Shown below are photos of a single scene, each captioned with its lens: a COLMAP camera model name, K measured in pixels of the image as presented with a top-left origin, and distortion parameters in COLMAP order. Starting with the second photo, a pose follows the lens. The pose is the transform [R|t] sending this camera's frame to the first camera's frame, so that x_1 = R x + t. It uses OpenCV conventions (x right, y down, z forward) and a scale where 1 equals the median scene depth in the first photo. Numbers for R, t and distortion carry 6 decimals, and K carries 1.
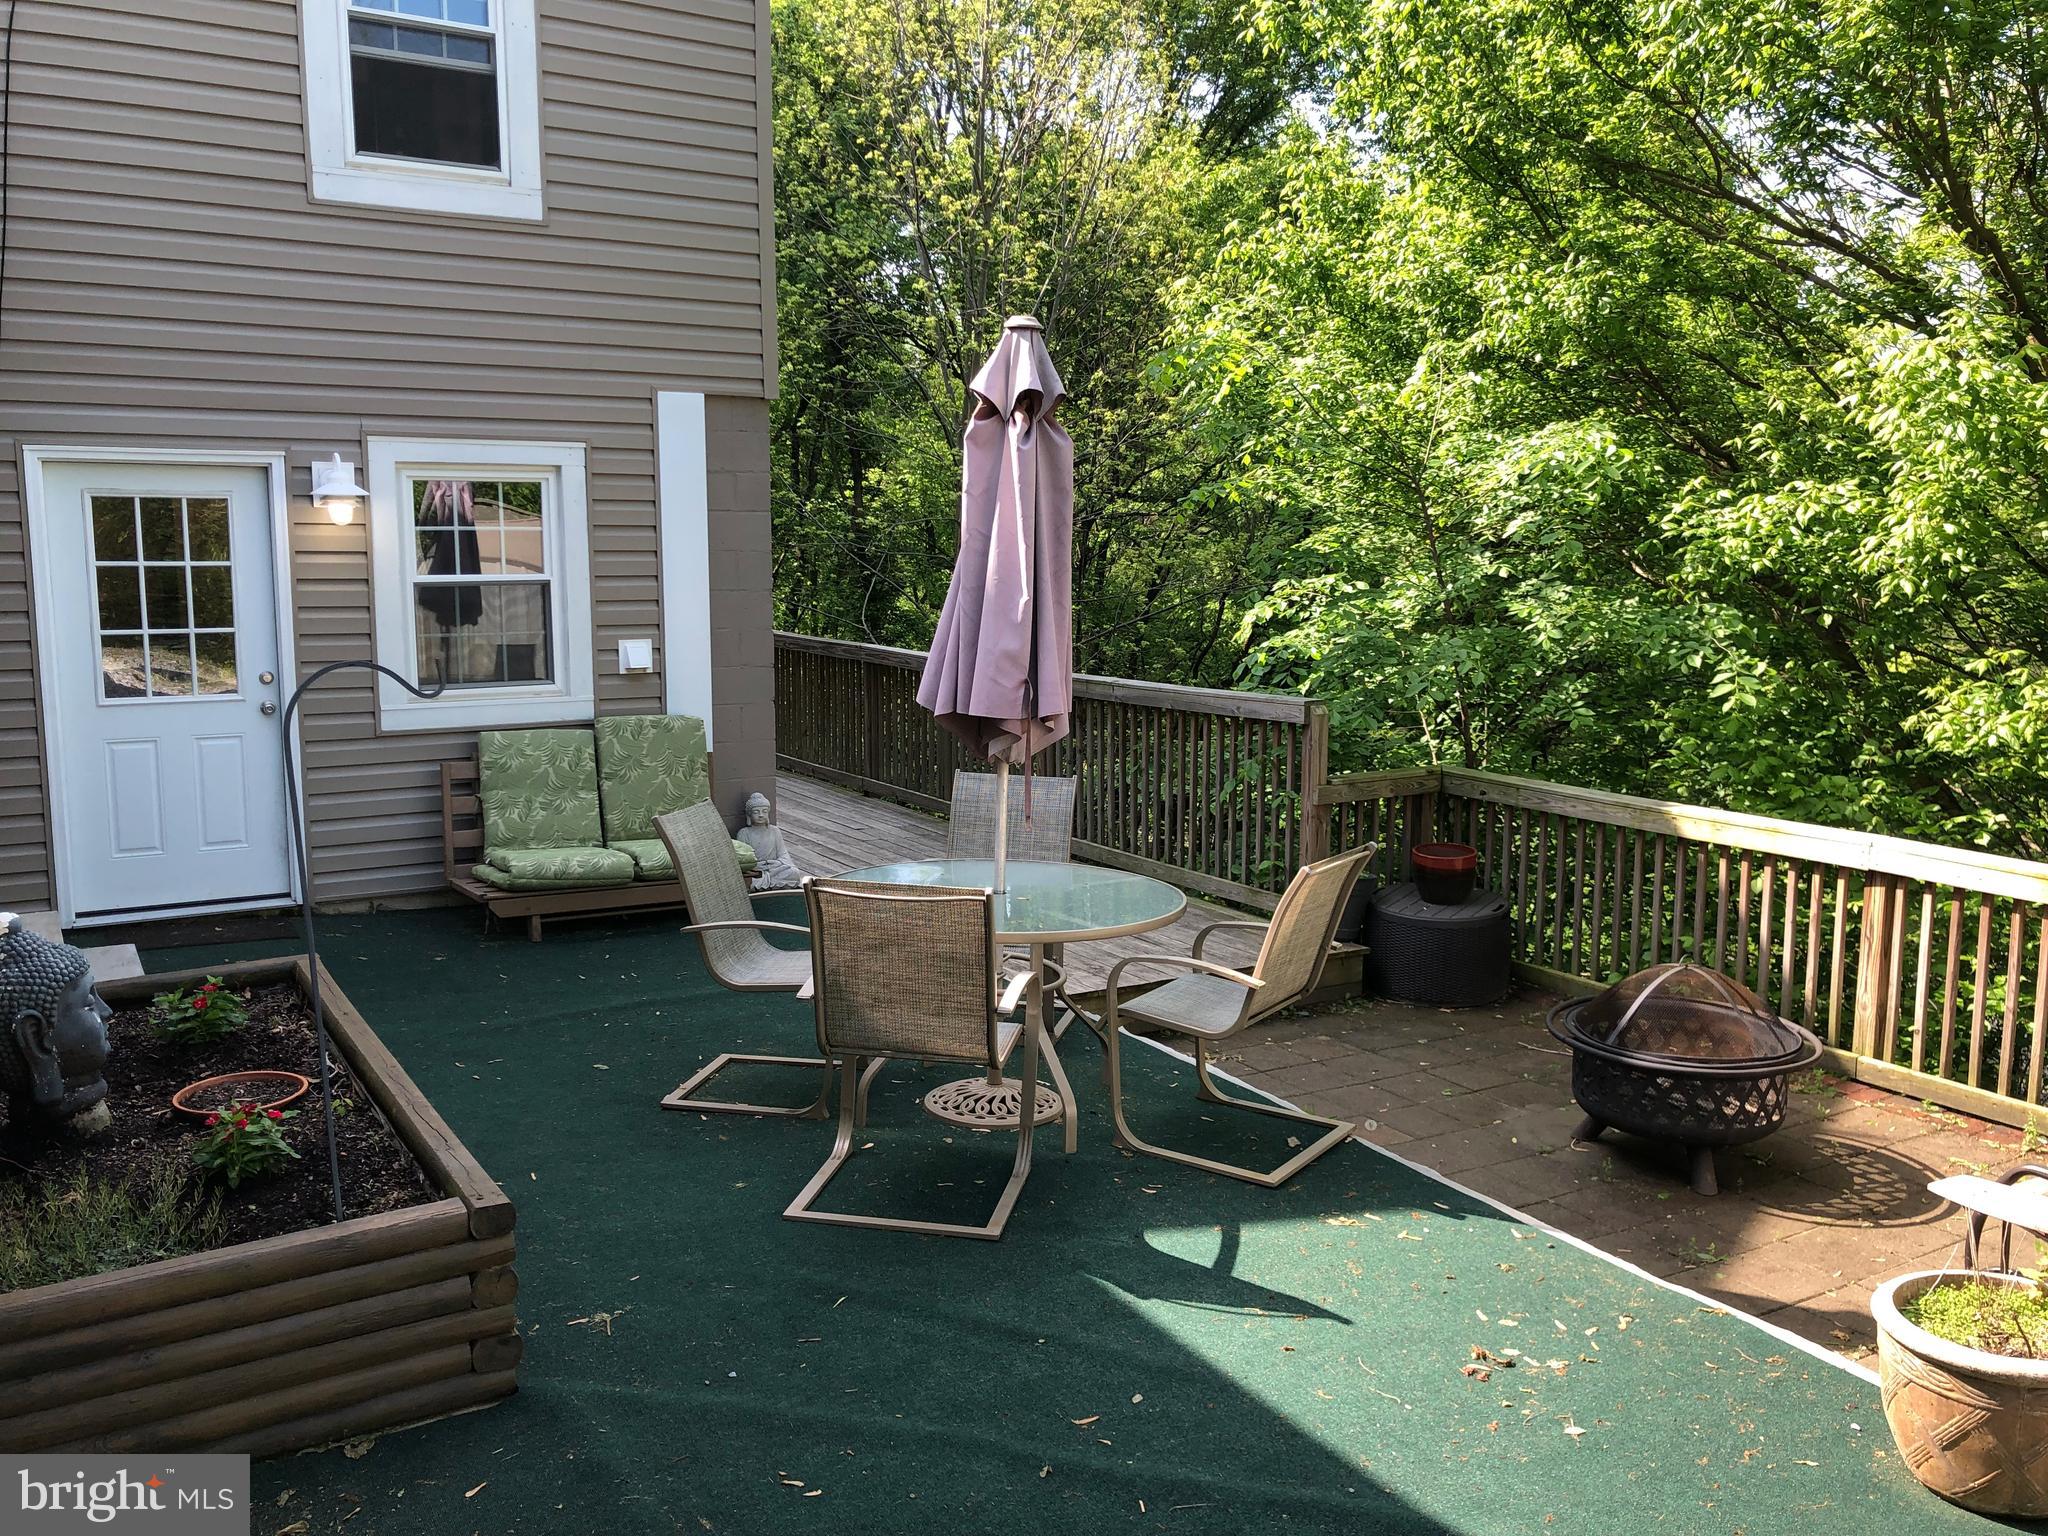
lens RADIAL K [[1656.1, 0, 1024.0], [0, 1656.1, 768.0], [0, 0, 1]] dist [0.010694, 0.008623]
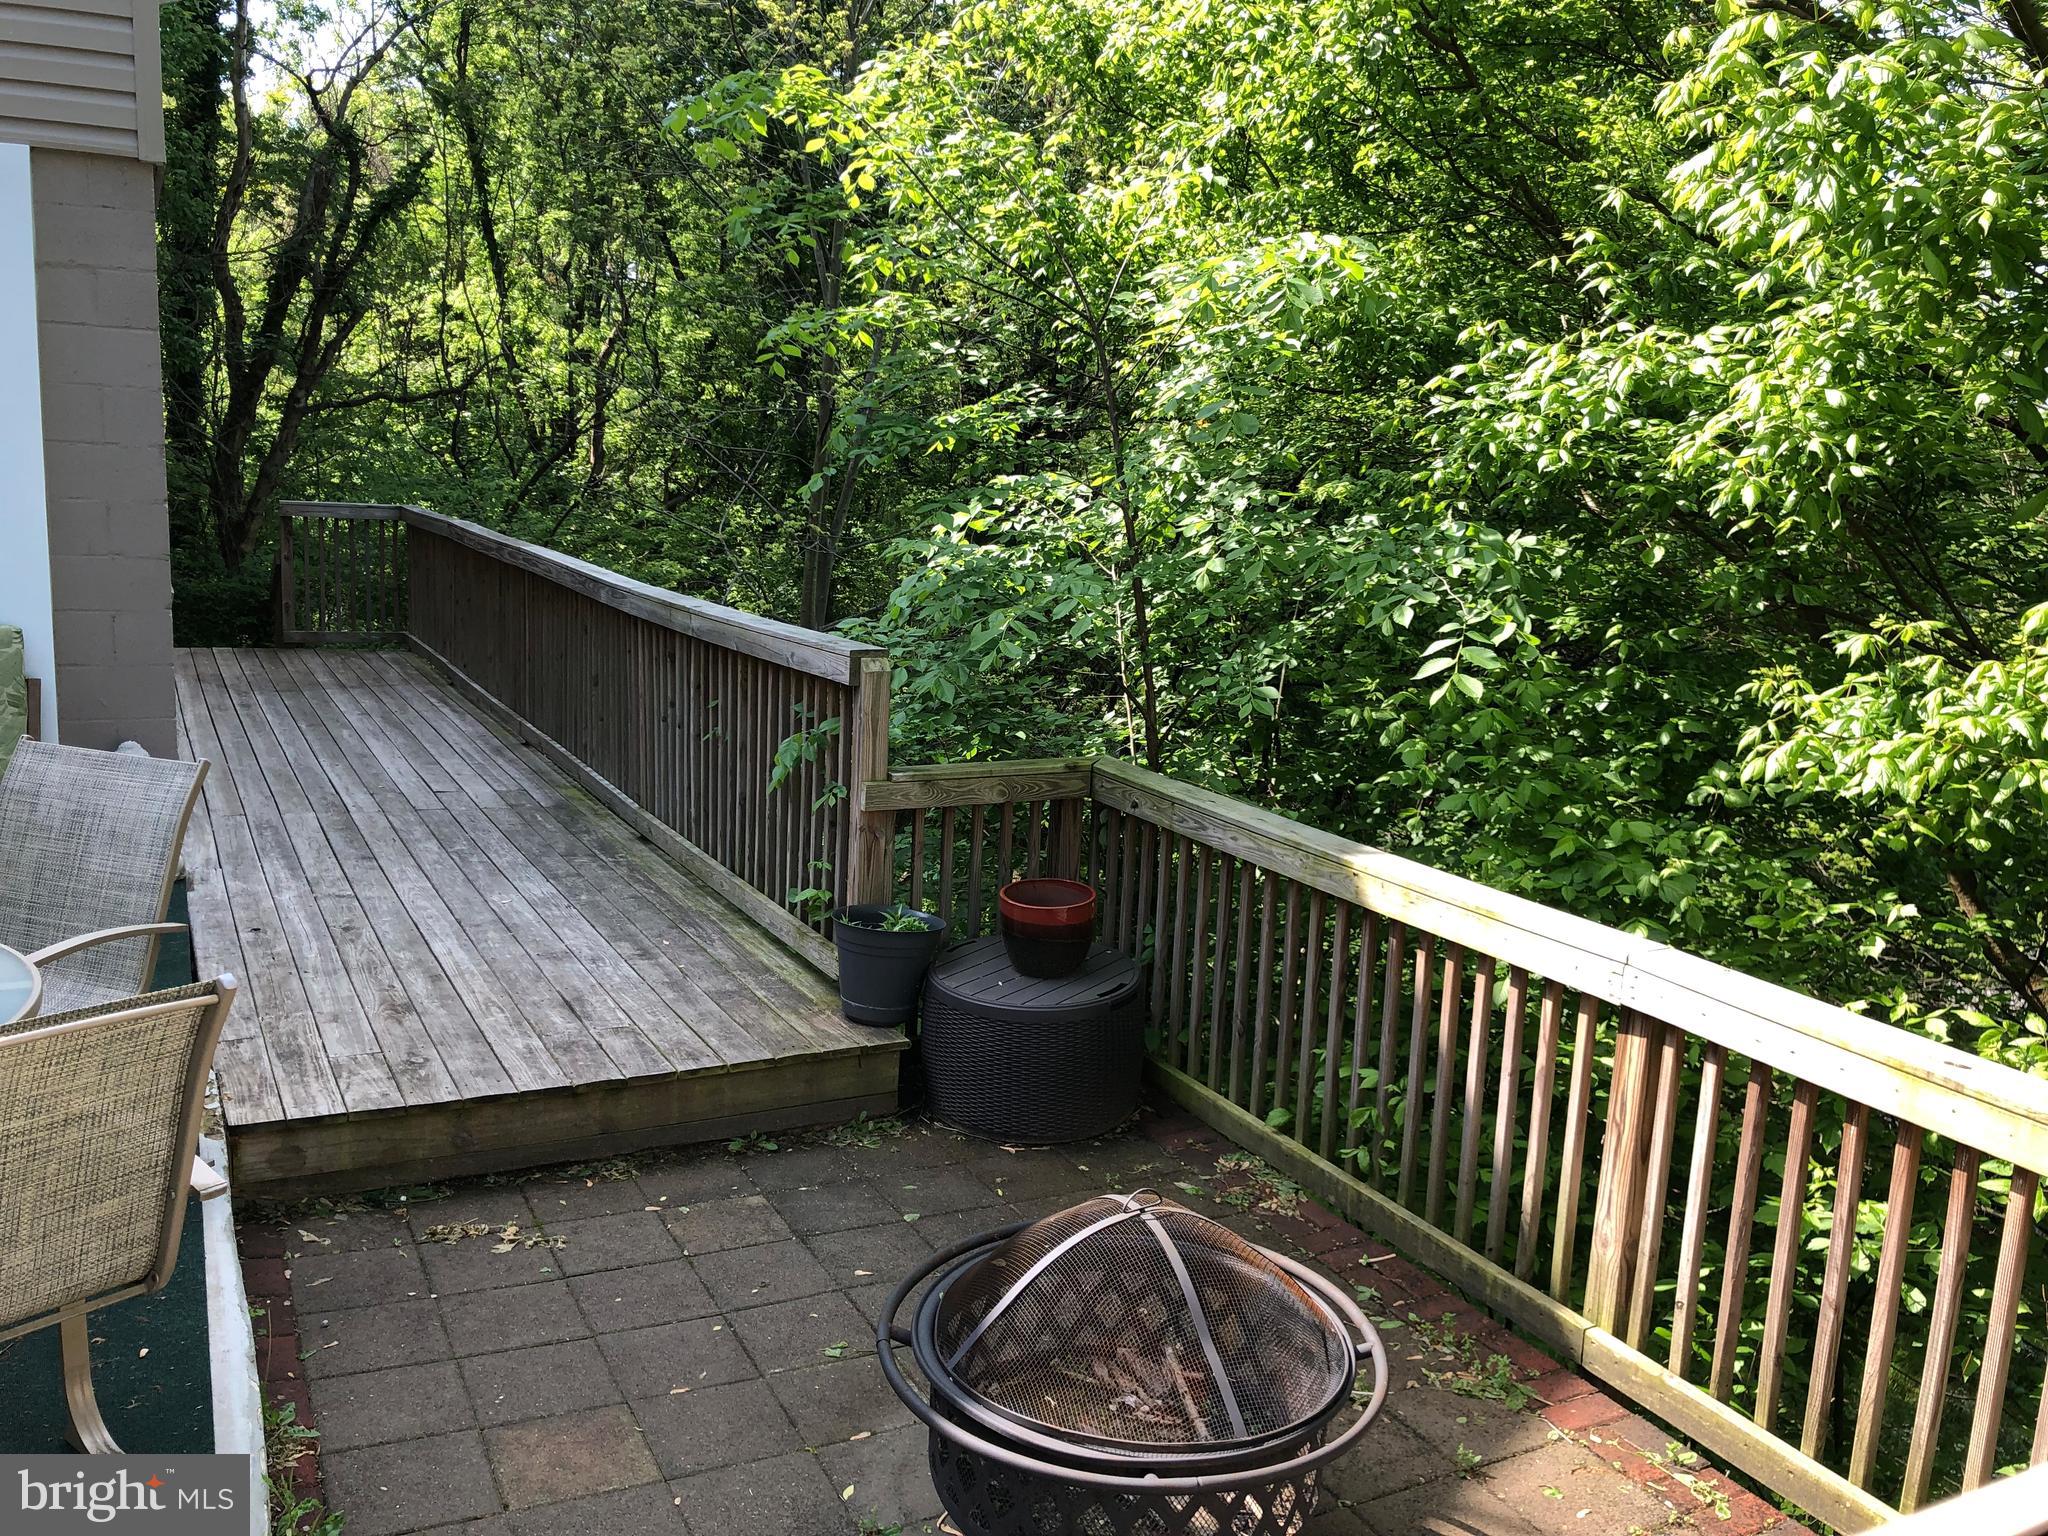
lens RADIAL K [[1656.1, 0, 1024.0], [0, 1656.1, 768.0], [0, 0, 1]] dist [0.010694, 0.008623]
pose [[0.996047, 0.052043, -0.071985, 0.324230], [-0.048663, 0.997664, 0.047933, -0.032712], [0.074311, -0.044241, 0.996253, 0.409017]]
